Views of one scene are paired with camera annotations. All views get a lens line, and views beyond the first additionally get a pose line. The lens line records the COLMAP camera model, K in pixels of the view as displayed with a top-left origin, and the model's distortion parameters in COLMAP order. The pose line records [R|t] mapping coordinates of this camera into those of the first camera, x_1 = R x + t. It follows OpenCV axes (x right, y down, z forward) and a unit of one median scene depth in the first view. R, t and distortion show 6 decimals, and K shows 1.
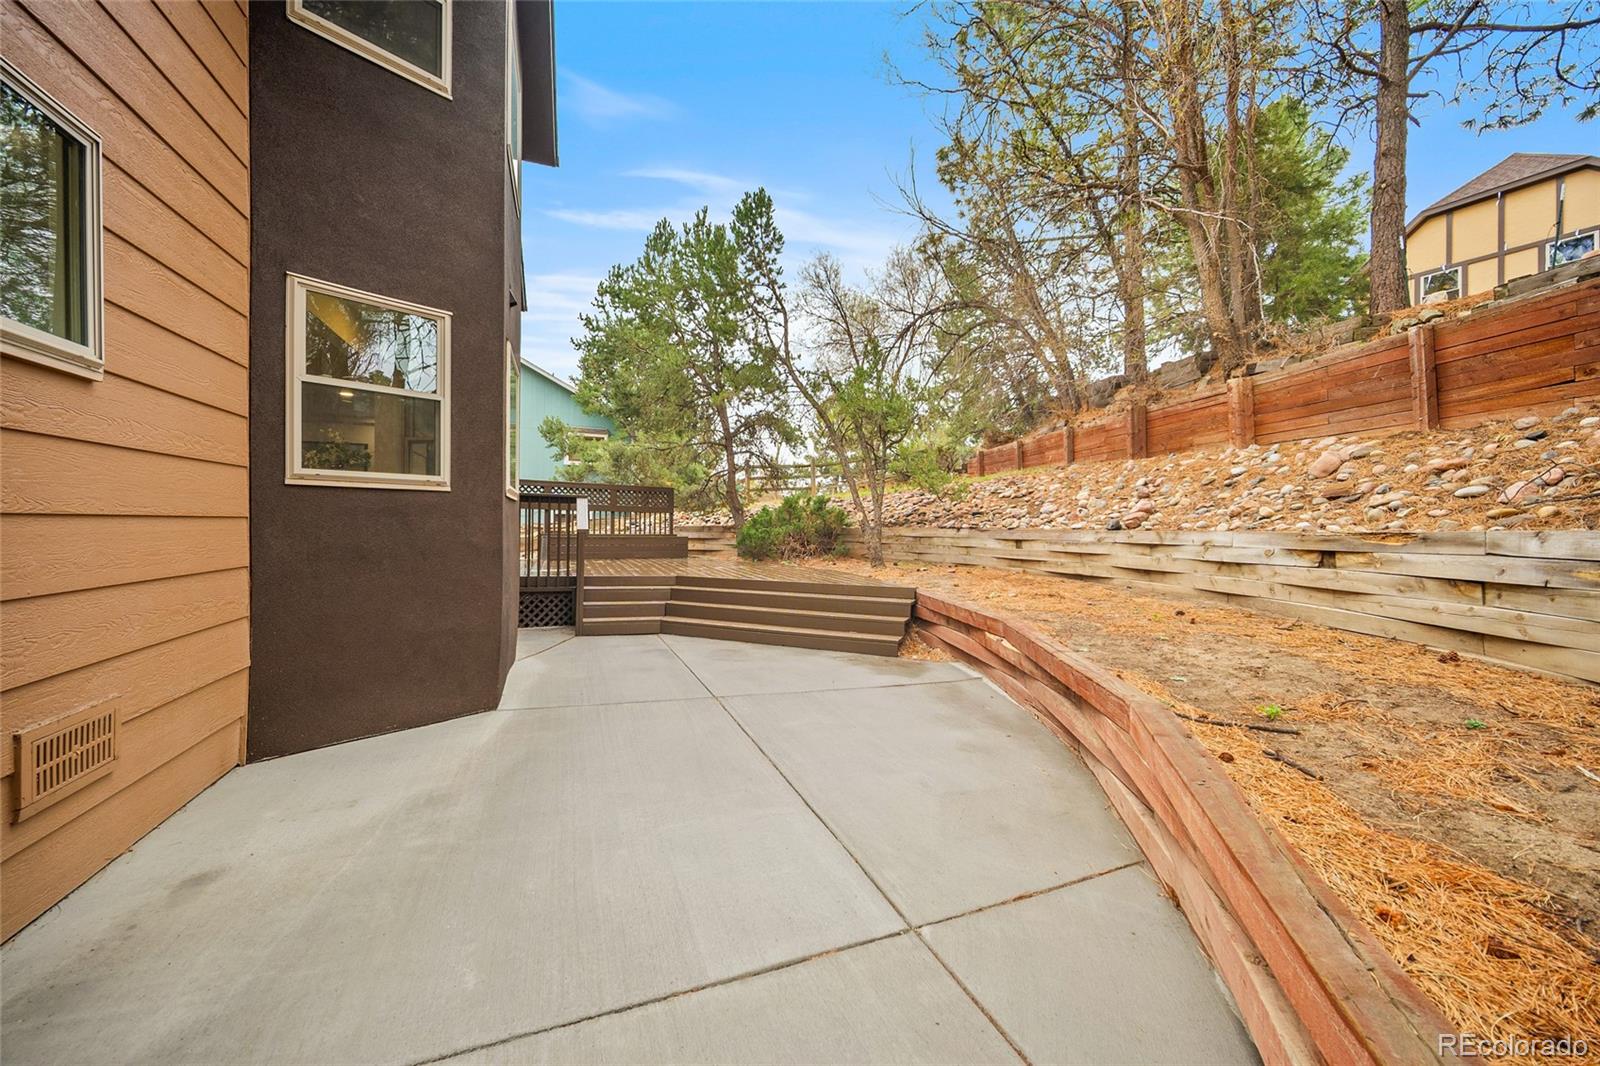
lens RADIAL K [[638.7, 0, 800.4], [0, 638.7, 517.6], [0, 0, 1]] dist [-0.003285, -0.000877]
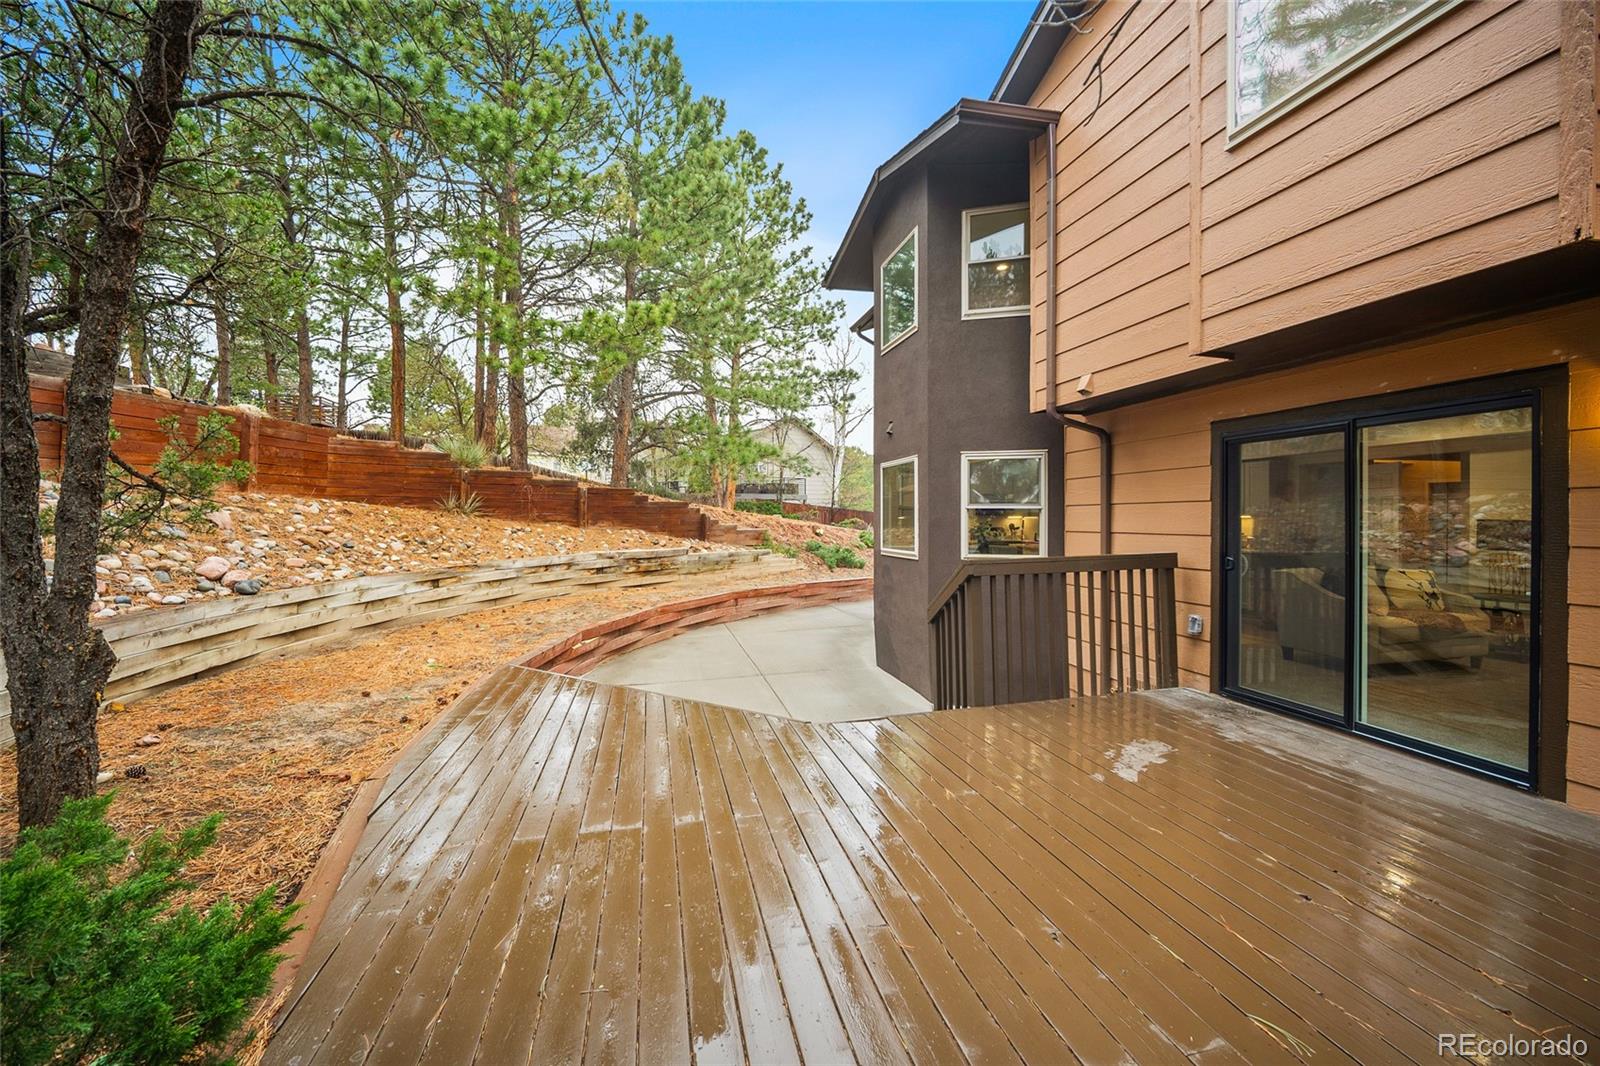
lens RADIAL K [[638.7, 0, 800.4], [0, 638.7, 517.6], [0, 0, 1]] dist [-0.003285, -0.000877]
pose [[-0.990410, -0.018027, 0.136976, -0.342746], [-0.019252, 0.999786, -0.007623, -0.096704], [-0.136809, -0.010187, -0.990545, 1.965667]]
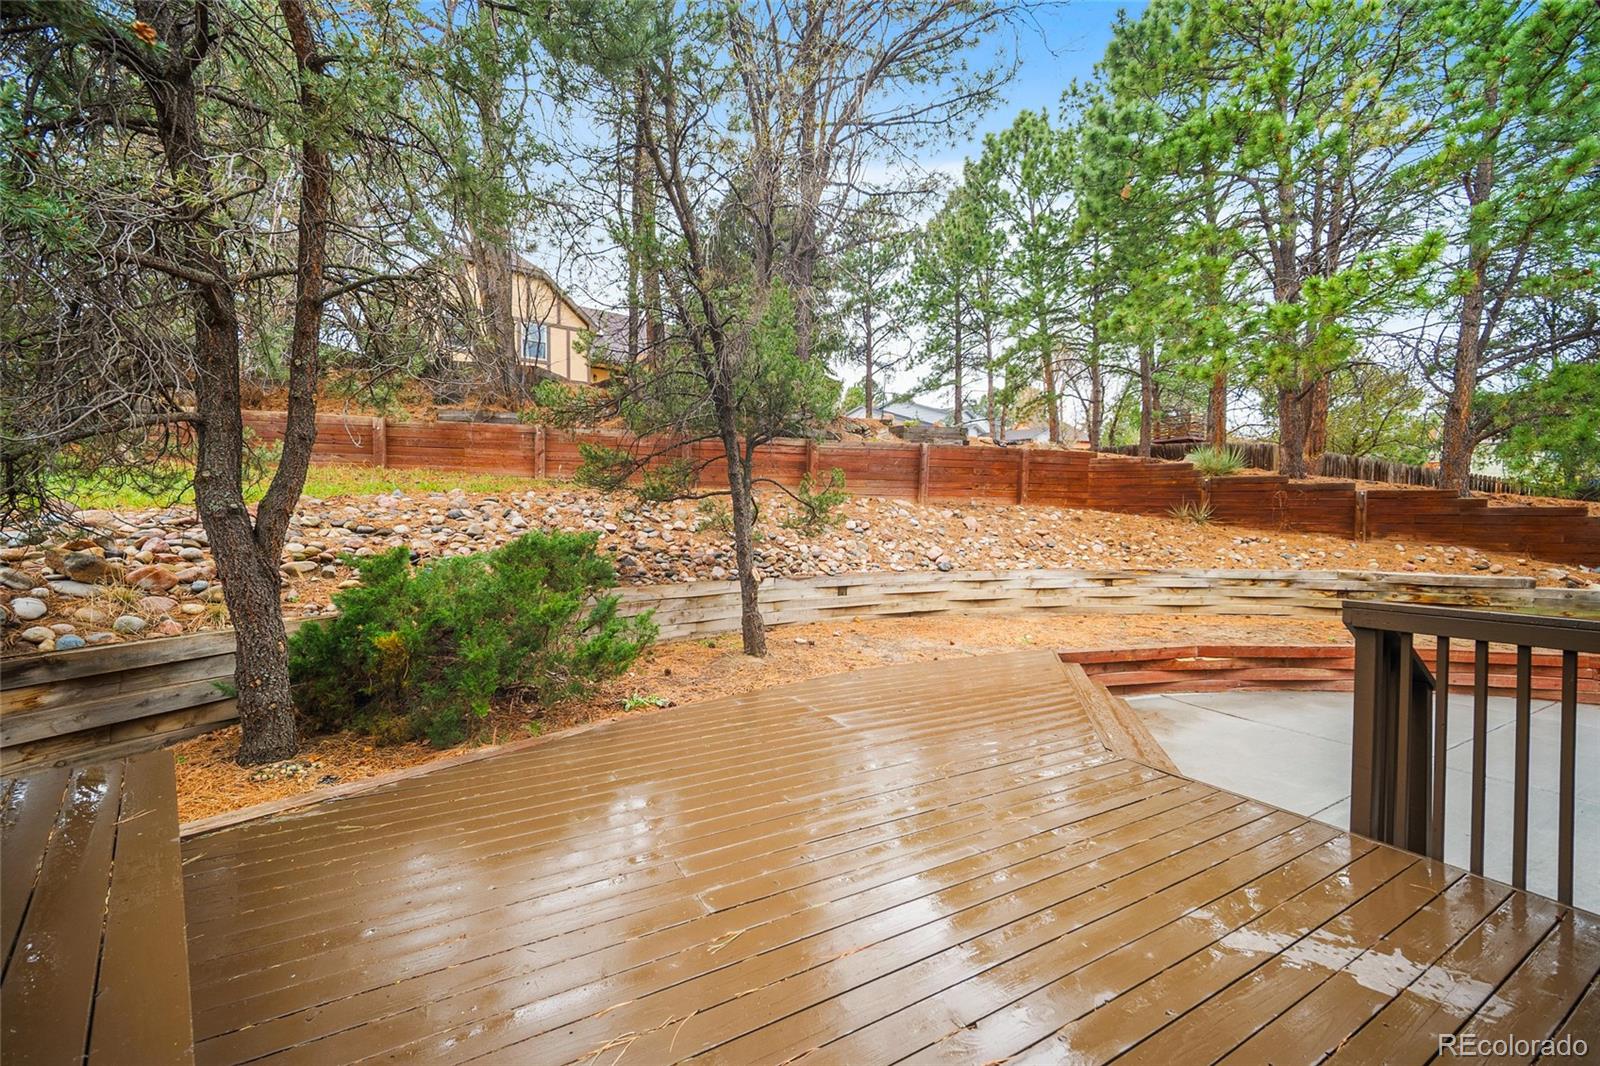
lens RADIAL K [[638.7, 0, 800.4], [0, 638.7, 517.6], [0, 0, 1]] dist [-0.003285, -0.000877]
pose [[-0.146430, -0.021465, 0.988988, -0.814376], [-0.029222, 0.999422, 0.017365, -0.114559], [-0.988789, -0.026358, -0.146973, 1.702992]]
